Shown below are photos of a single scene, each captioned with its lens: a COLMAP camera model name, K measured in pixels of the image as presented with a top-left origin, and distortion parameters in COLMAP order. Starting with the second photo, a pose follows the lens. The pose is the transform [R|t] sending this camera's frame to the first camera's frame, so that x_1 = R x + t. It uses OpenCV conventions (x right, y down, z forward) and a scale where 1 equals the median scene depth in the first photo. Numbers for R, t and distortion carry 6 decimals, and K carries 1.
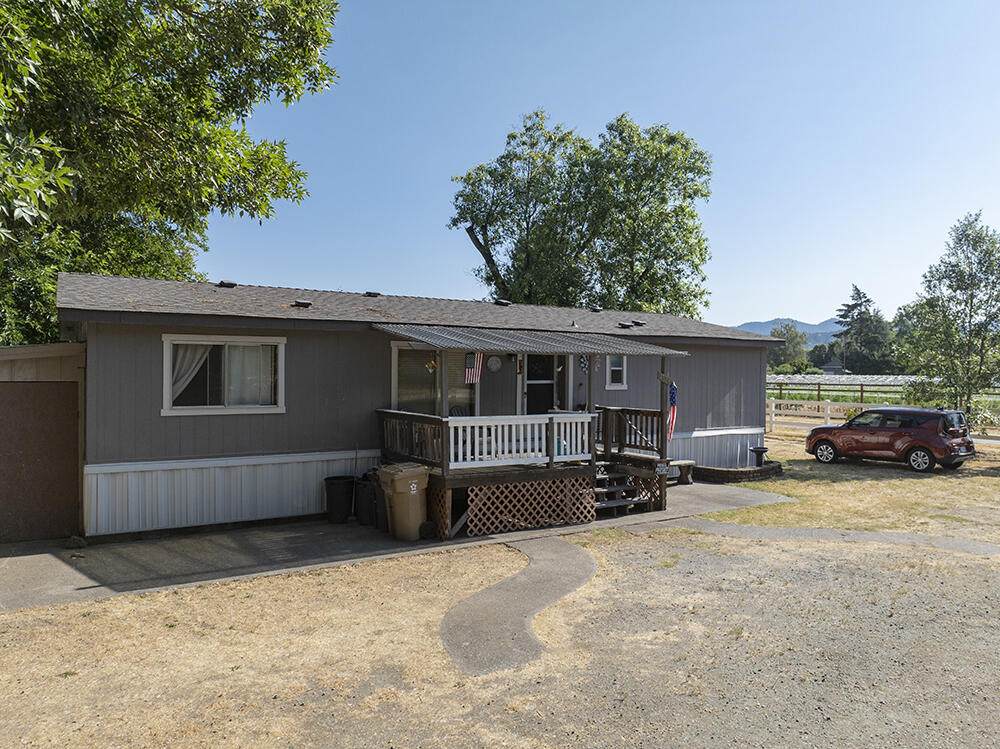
lens RADIAL K [[704.8, 0, 499.5], [0, 704.8, 371.0], [0, 0, 1]] dist [-0.046308, 0.016461]
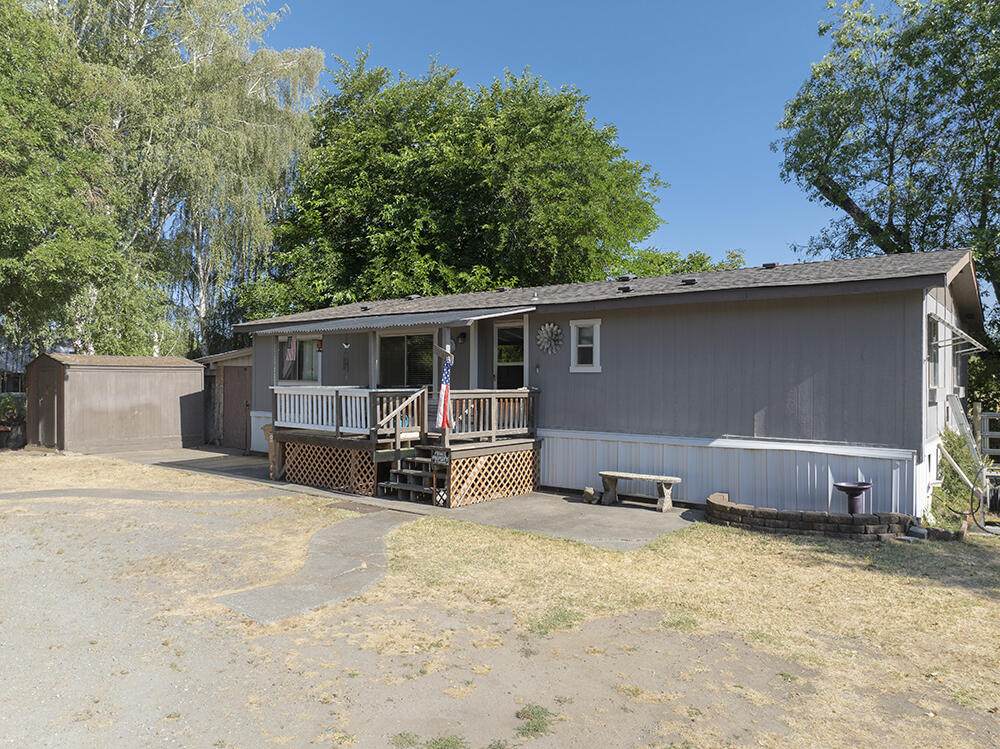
lens RADIAL K [[704.8, 0, 499.1], [0, 704.8, 373.0], [0, 0, 1]] dist [-0.046308, 0.016461]
pose [[0.339430, -0.013240, -0.940538, 1.240389], [-0.003950, 0.999872, -0.015501, 0.056743], [0.940623, 0.008977, 0.339334, 0.903738]]
